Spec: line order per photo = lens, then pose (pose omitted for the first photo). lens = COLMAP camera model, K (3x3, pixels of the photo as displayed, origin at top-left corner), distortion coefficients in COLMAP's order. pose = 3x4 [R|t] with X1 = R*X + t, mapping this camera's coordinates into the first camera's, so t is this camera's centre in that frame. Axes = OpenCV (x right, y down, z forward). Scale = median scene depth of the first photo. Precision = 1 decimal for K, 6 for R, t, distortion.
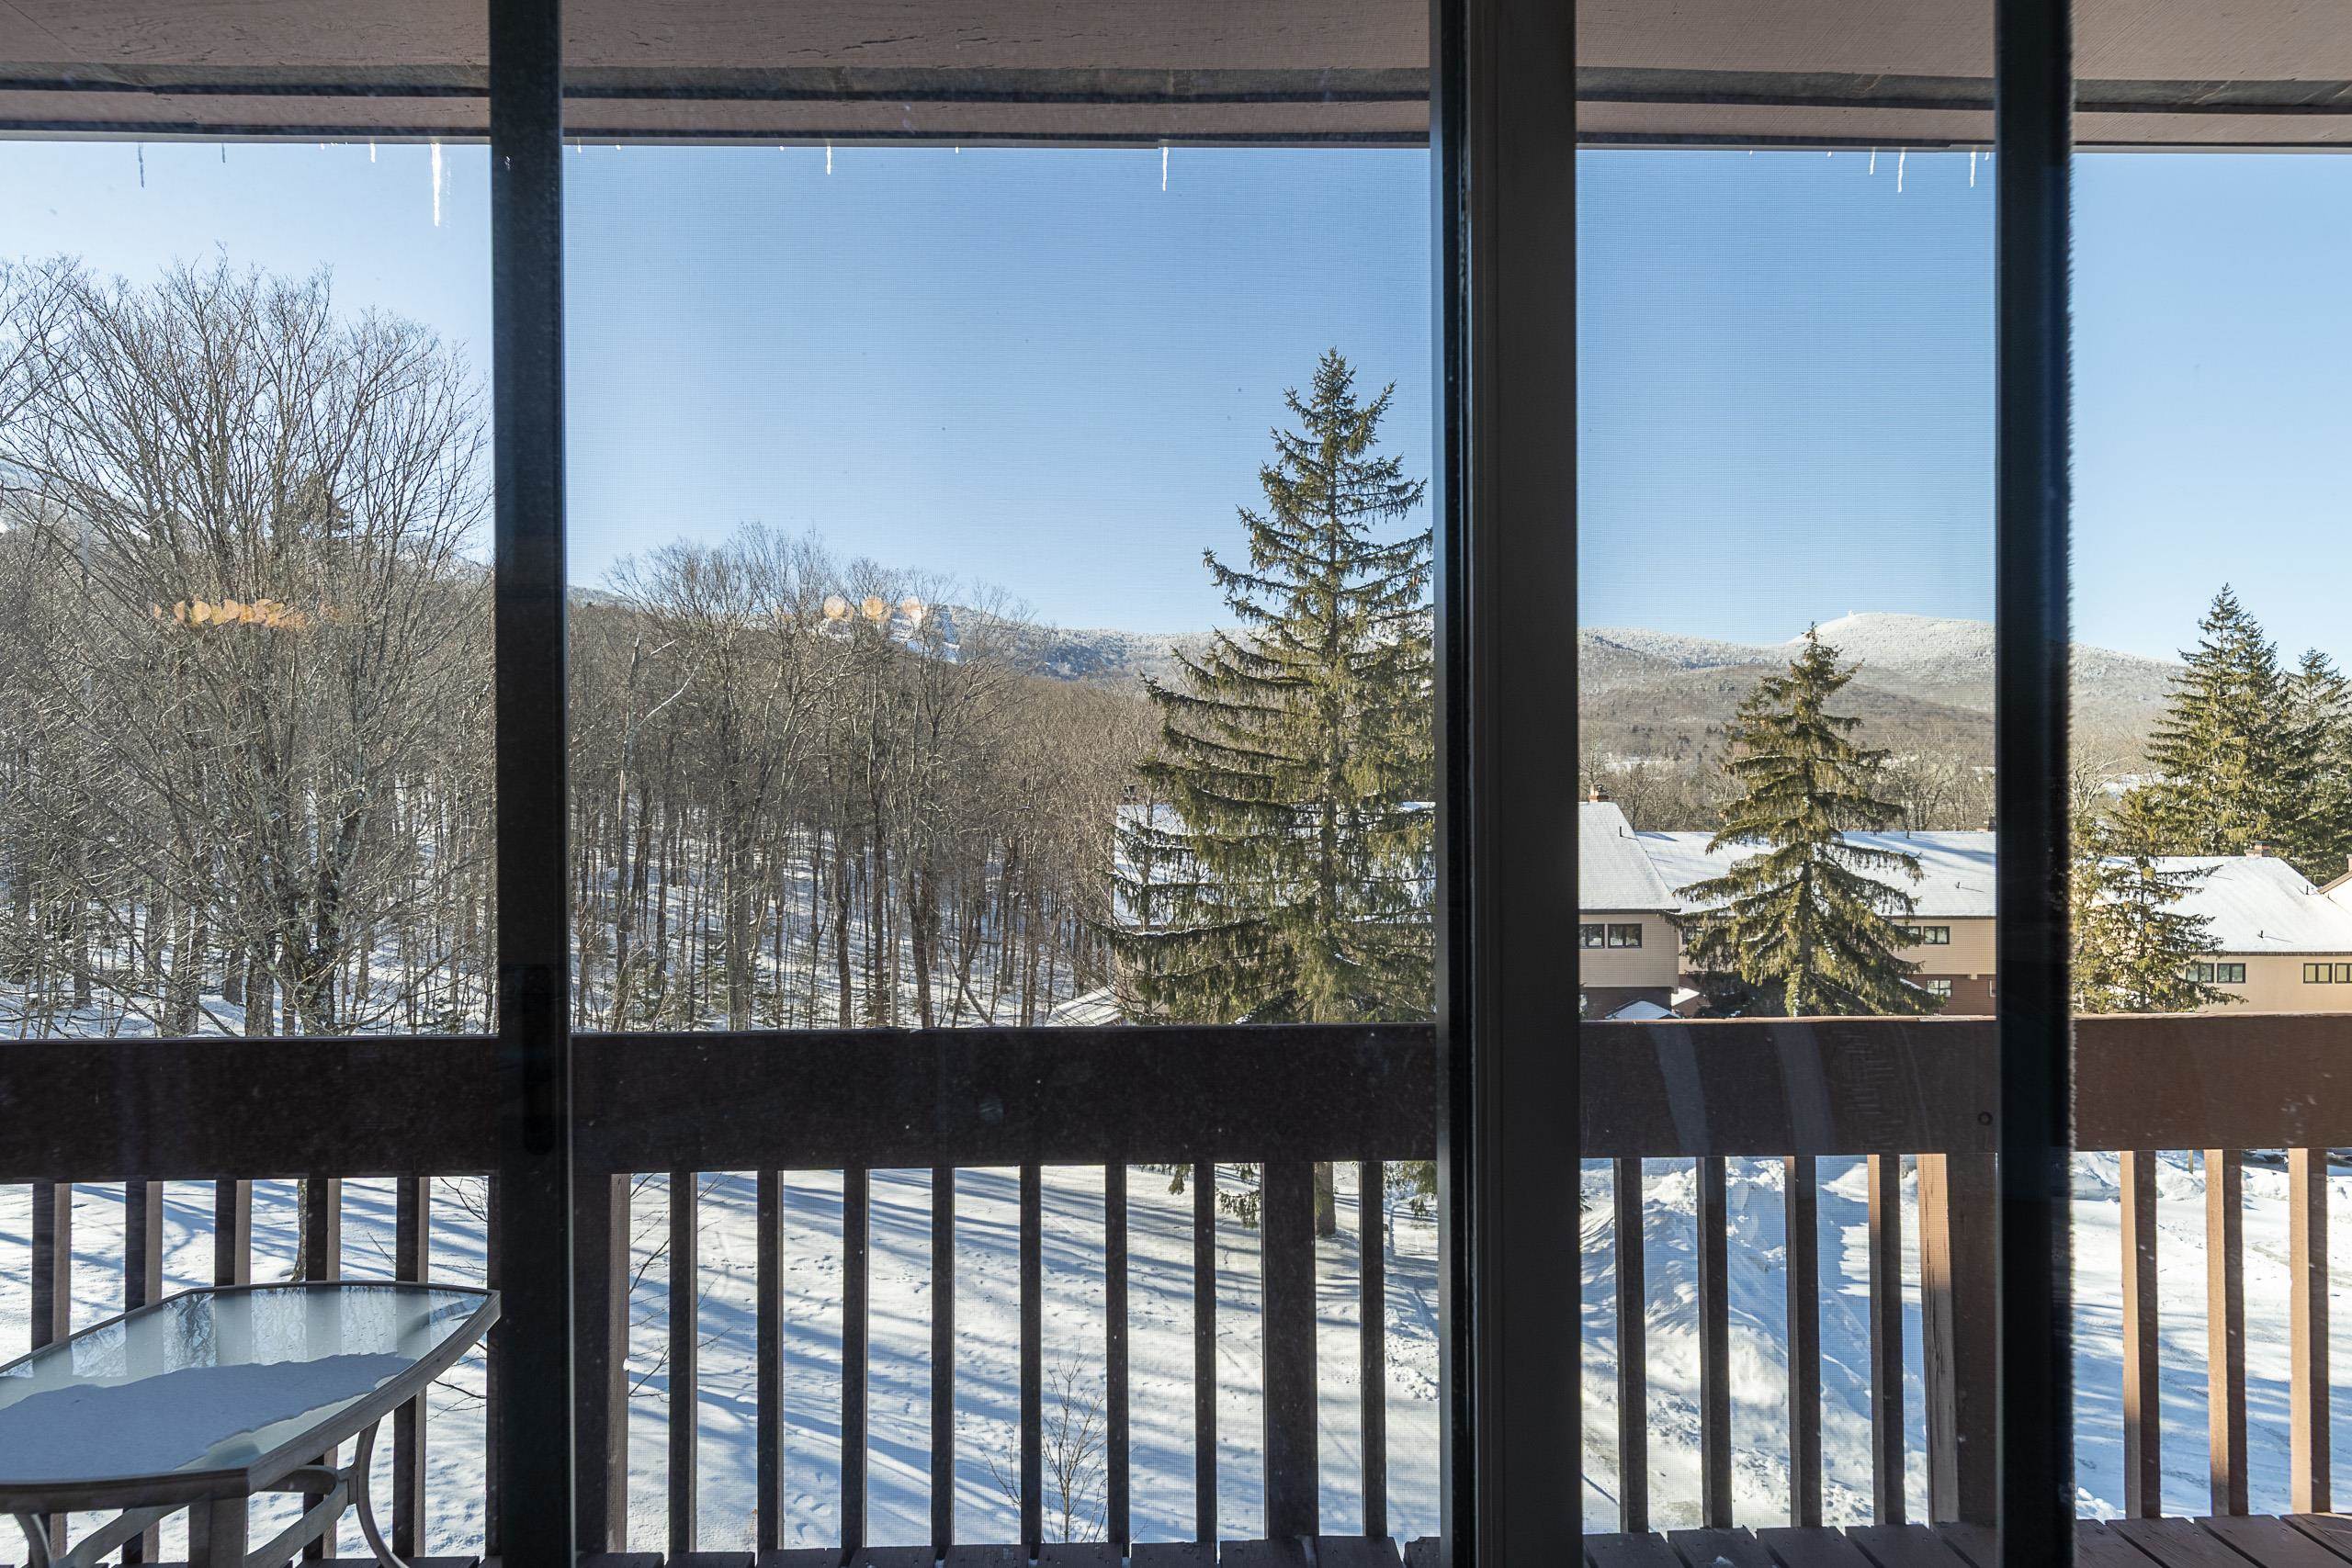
lens RADIAL K [[1200.9, 0, 1176.0], [0, 1200.9, 784.0], [0, 0, 1]] dist [0.004342, -0.006891]
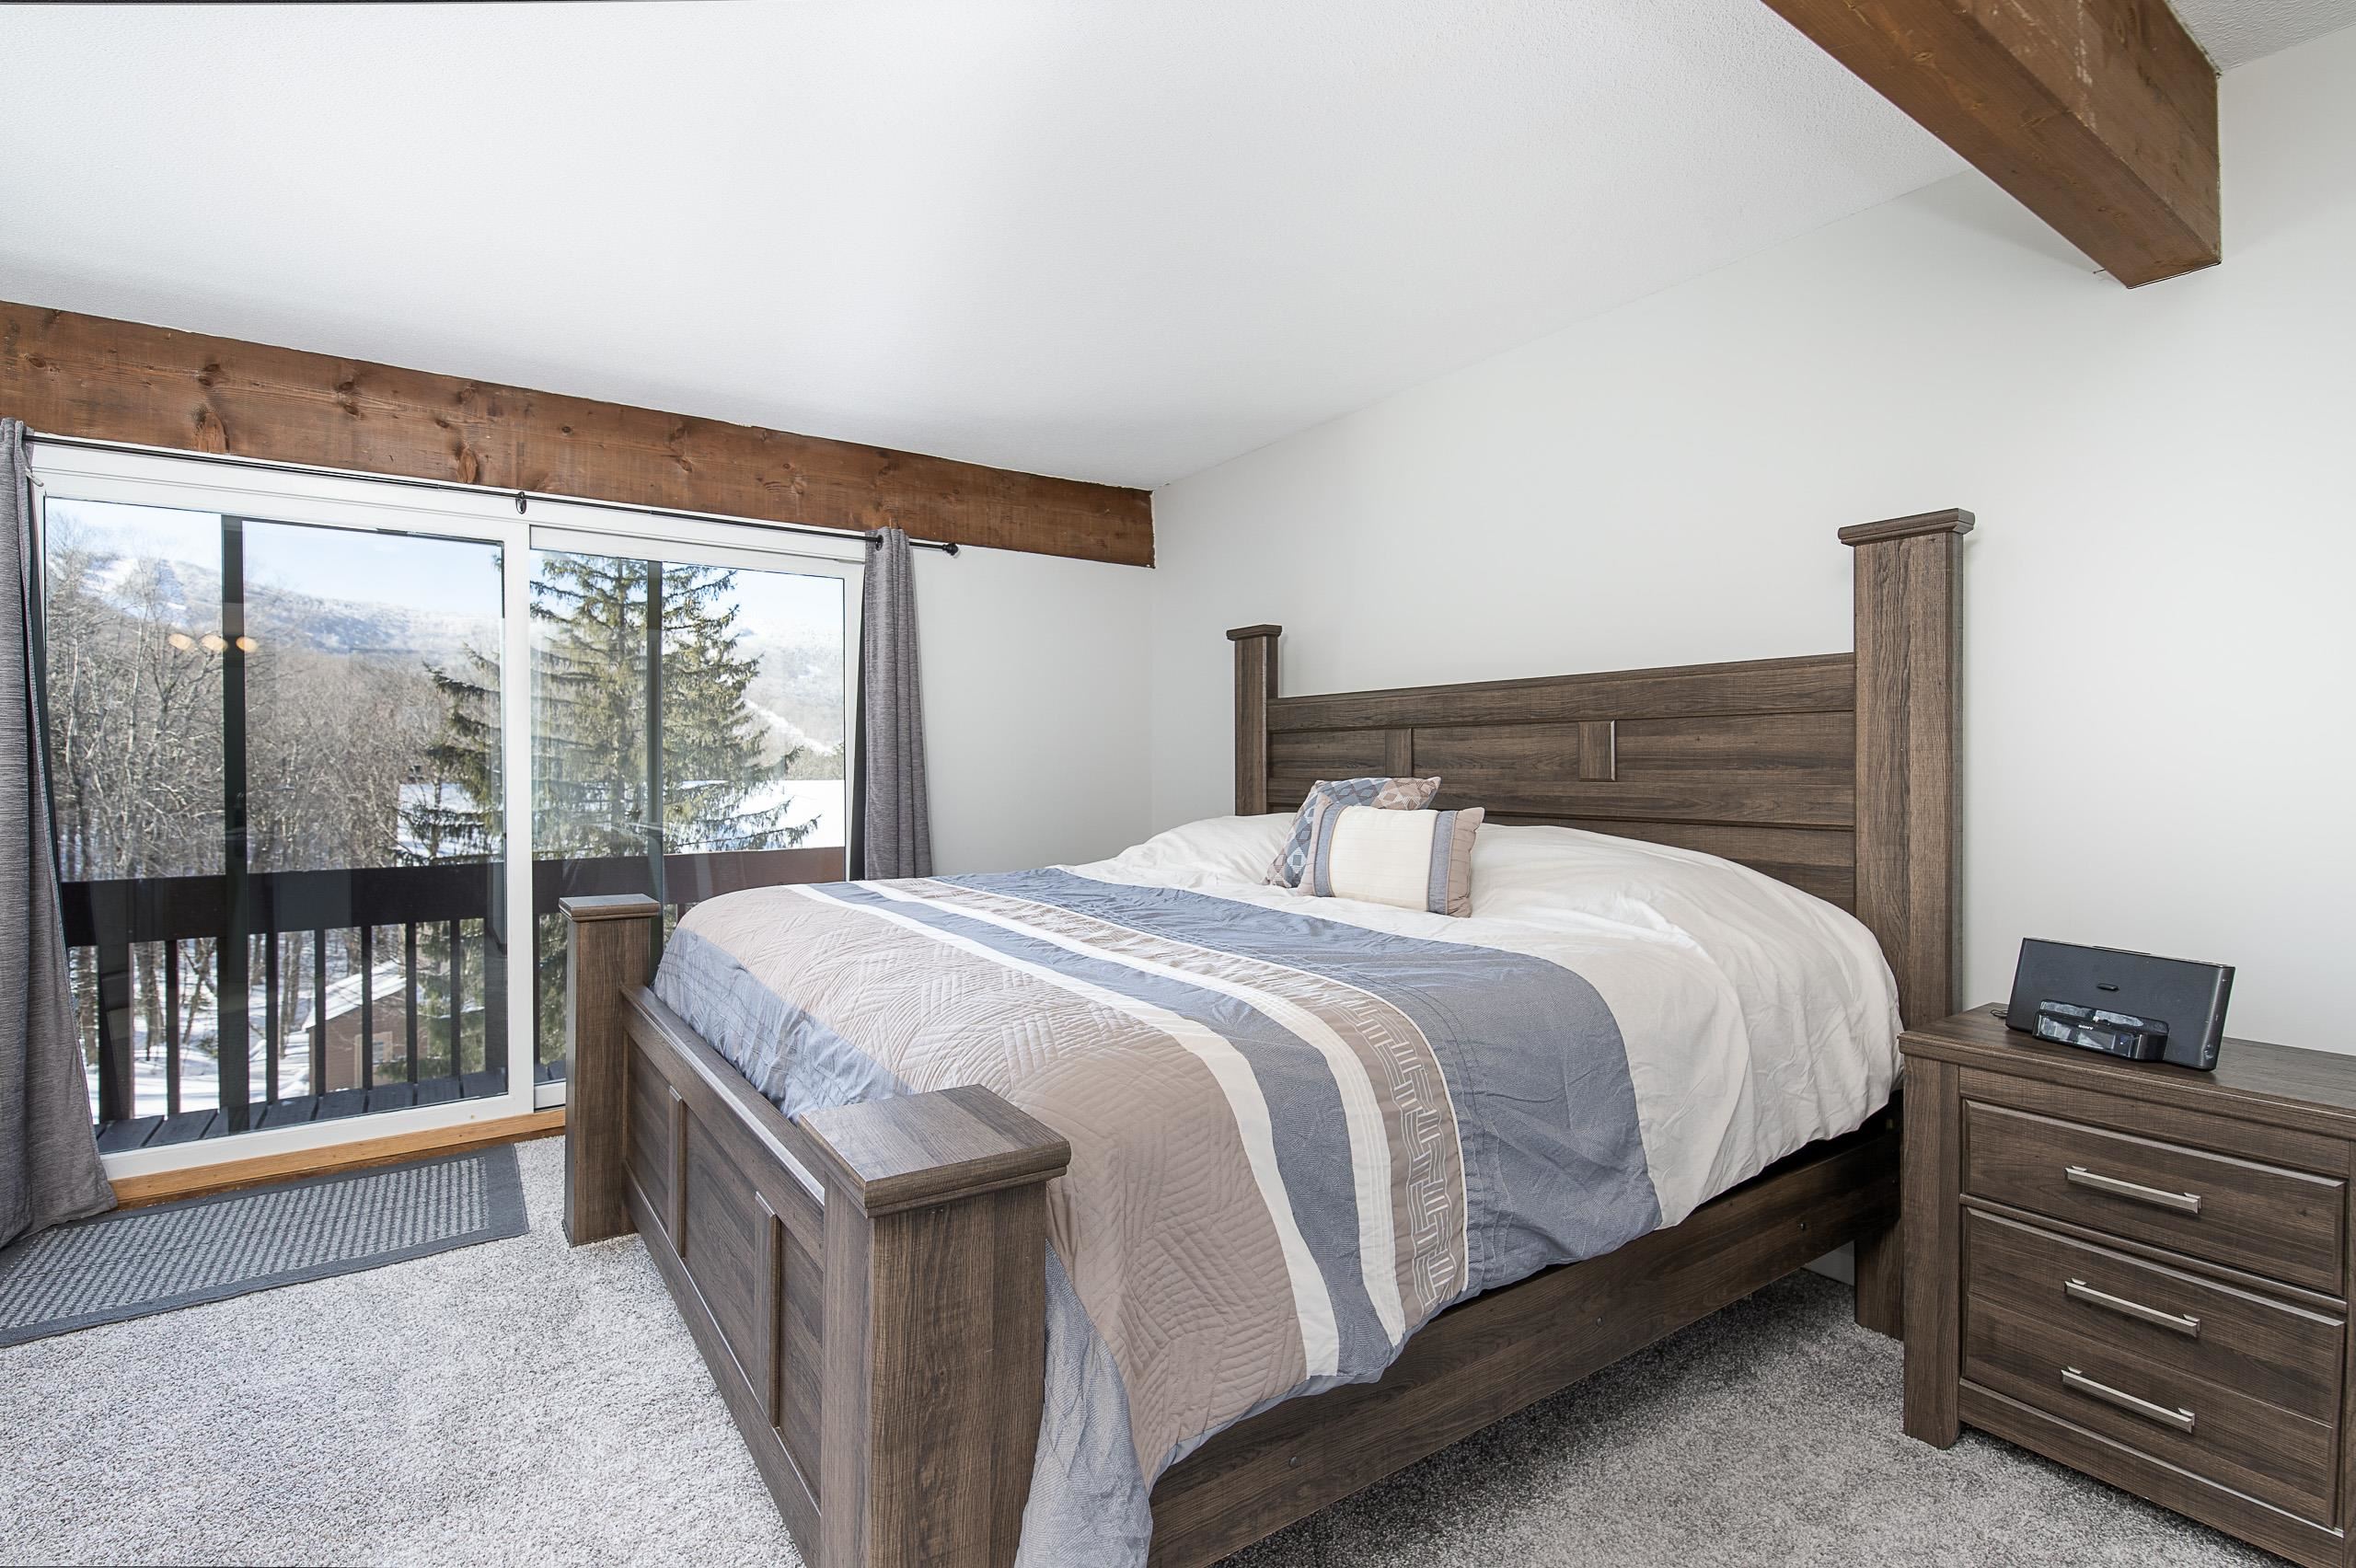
lens RADIAL K [[1045.3, 0, 1095.7], [0, 1045.3, 775.3], [0, 0, 1]] dist [0.000764, -0.000188]
pose [[0.858323, -0.000349, 0.513110, 0.004122], [-0.004423, 0.999958, 0.008079, -0.000572], [-0.513091, -0.009204, 0.858285, -0.123703]]
